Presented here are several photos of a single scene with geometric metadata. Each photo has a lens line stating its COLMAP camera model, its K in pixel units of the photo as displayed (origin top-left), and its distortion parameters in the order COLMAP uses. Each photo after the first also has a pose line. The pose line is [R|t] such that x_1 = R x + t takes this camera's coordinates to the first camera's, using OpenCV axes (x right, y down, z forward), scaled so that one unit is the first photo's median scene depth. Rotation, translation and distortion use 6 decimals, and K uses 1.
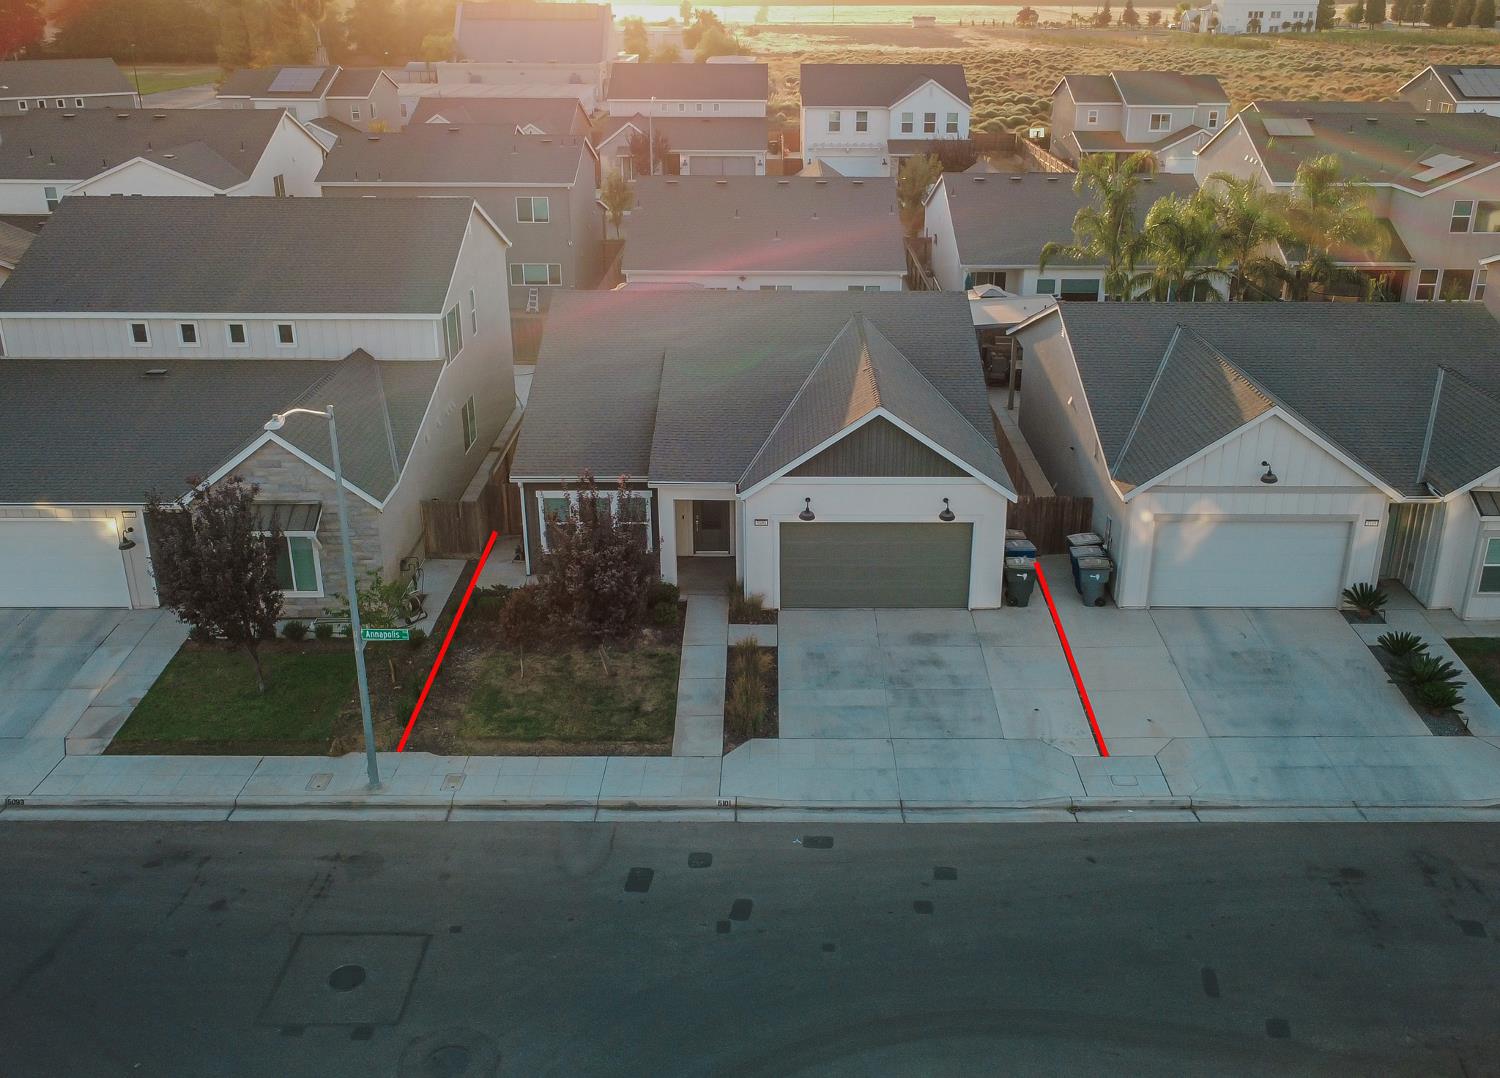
lens RADIAL K [[1378.9, 0, 796.0], [0, 1378.9, 551.3], [0, 0, 1]] dist [-0.001131, 0.000000]
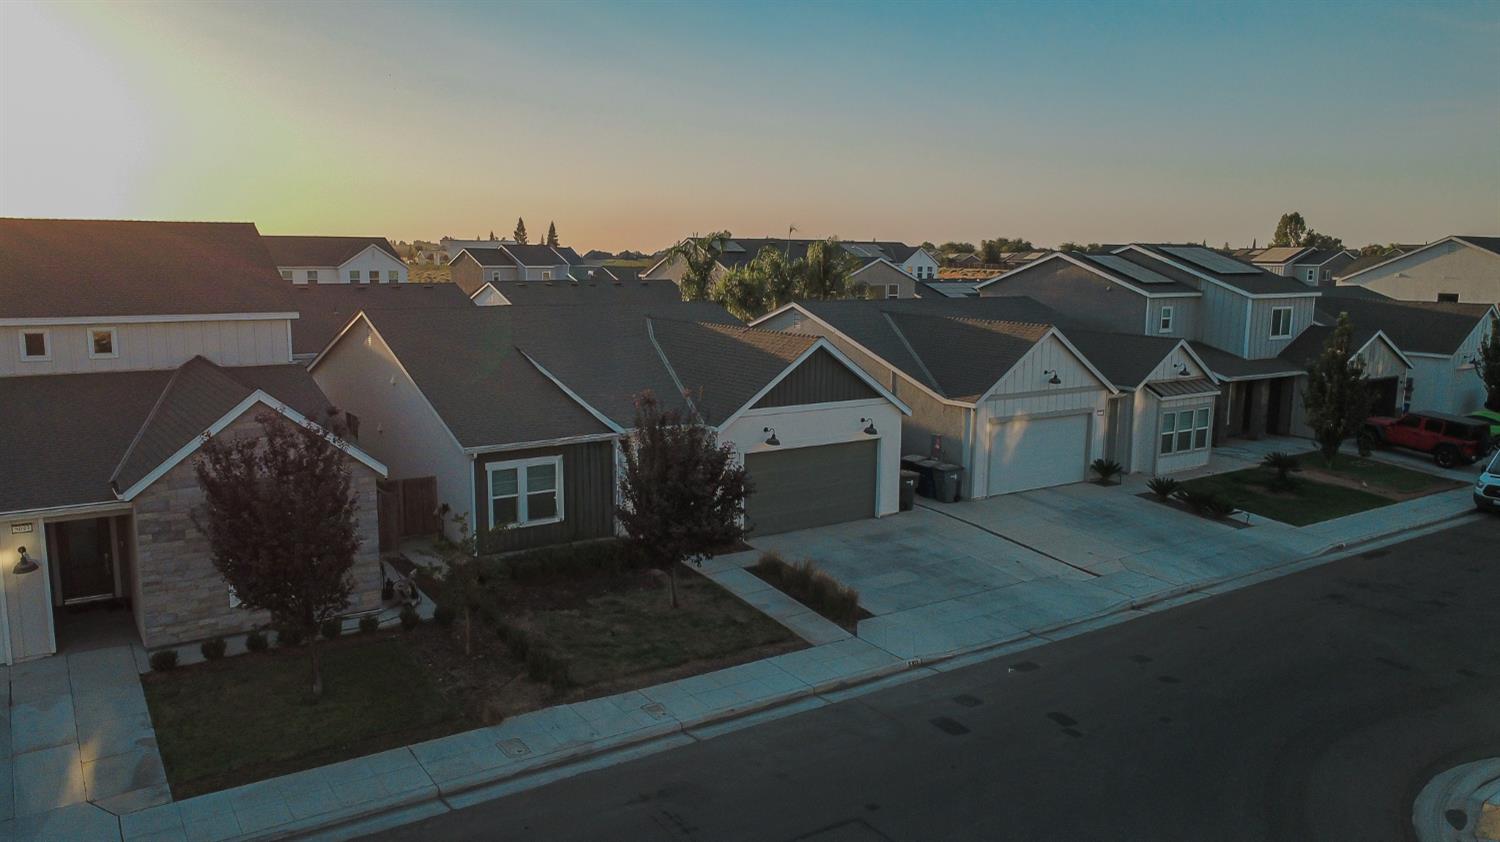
lens RADIAL K [[1076.7, 0, 757.6], [0, 1076.7, 424.0], [0, 0, 1]] dist [-0.003460, -0.006189]
pose [[0.832799, -0.084300, 0.547118, -0.495156], [0.204719, 0.965170, -0.162900, 0.102486], [-0.514330, 0.247668, 0.821051, 0.314482]]
